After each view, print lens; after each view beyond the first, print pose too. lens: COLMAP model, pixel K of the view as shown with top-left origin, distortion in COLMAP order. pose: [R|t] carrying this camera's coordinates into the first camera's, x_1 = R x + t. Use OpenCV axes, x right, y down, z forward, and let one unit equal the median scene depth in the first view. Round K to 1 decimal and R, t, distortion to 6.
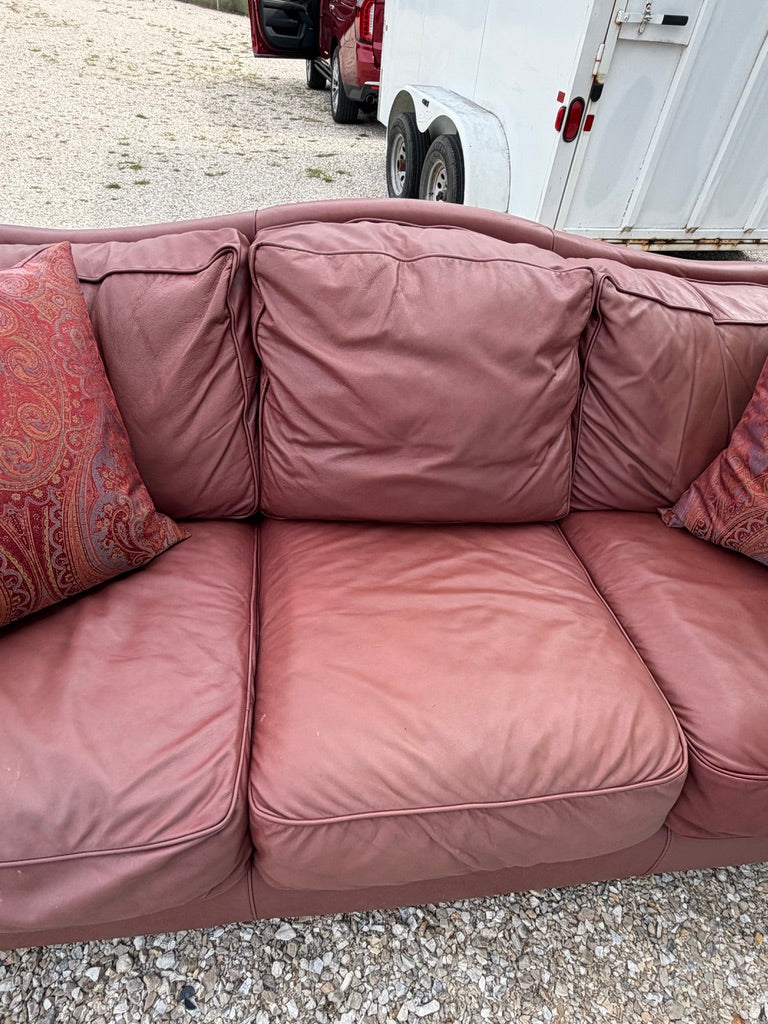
lens RADIAL K [[585.7, 0, 385.5], [0, 585.7, 508.5], [0, 0, 1]] dist [0.002927, -0.001219]
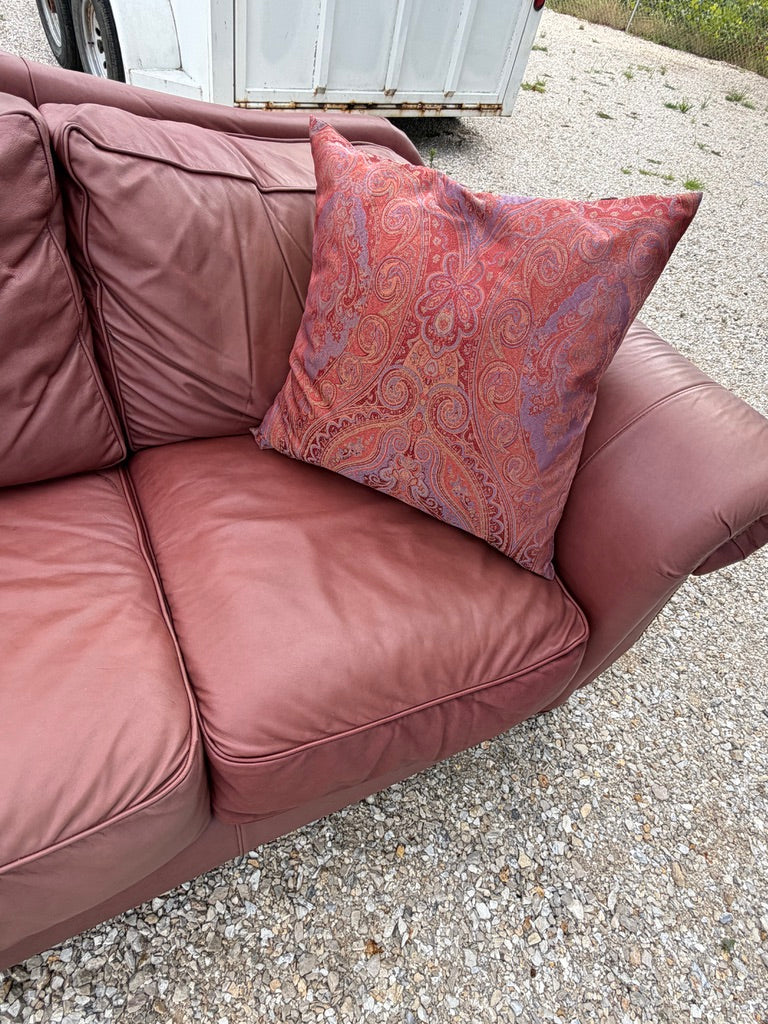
lens RADIAL K [[585.7, 0, 379.4], [0, 585.7, 503.9], [0, 0, 1]] dist [0.002927, -0.001219]
pose [[0.944992, -0.186284, 0.268866, 0.473352], [0.142448, 0.974318, 0.174392, -0.018384], [-0.294447, -0.126500, 0.947259, 0.155390]]
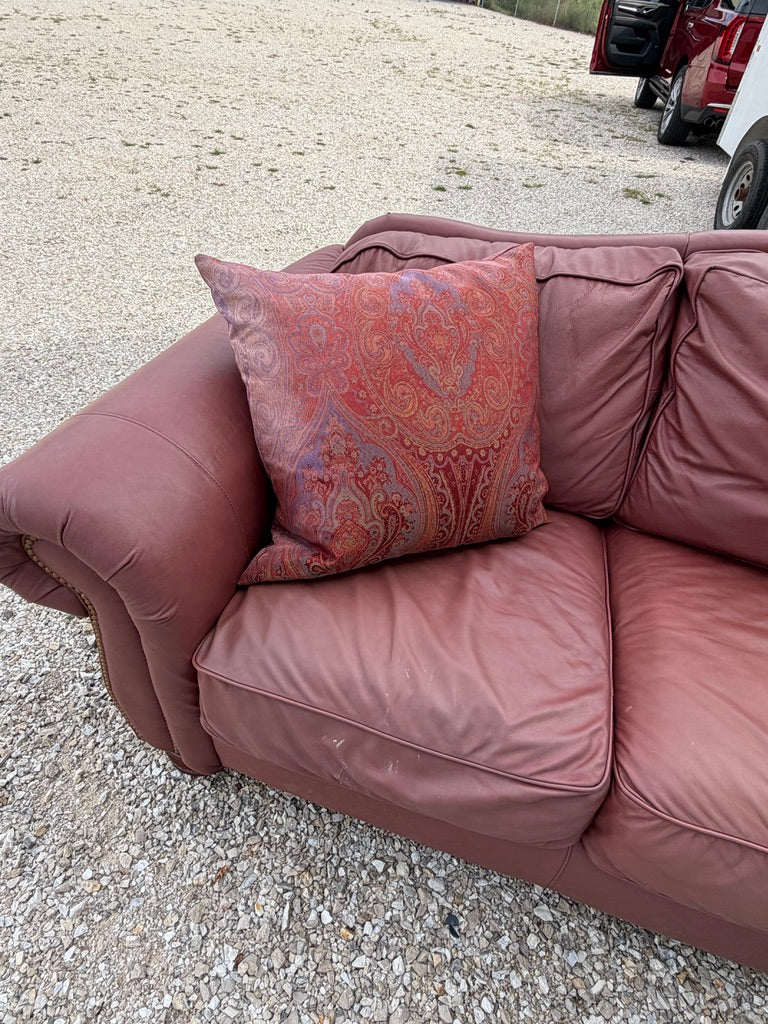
lens RADIAL K [[585.7, 0, 383.3], [0, 585.7, 506.4], [0, 0, 1]] dist [0.002927, -0.001219]
pose [[0.911553, 0.261707, -0.317145, -0.287177], [-0.267275, 0.963251, 0.026659, 0.074974], [0.312467, 0.060464, 0.948002, -0.121786]]
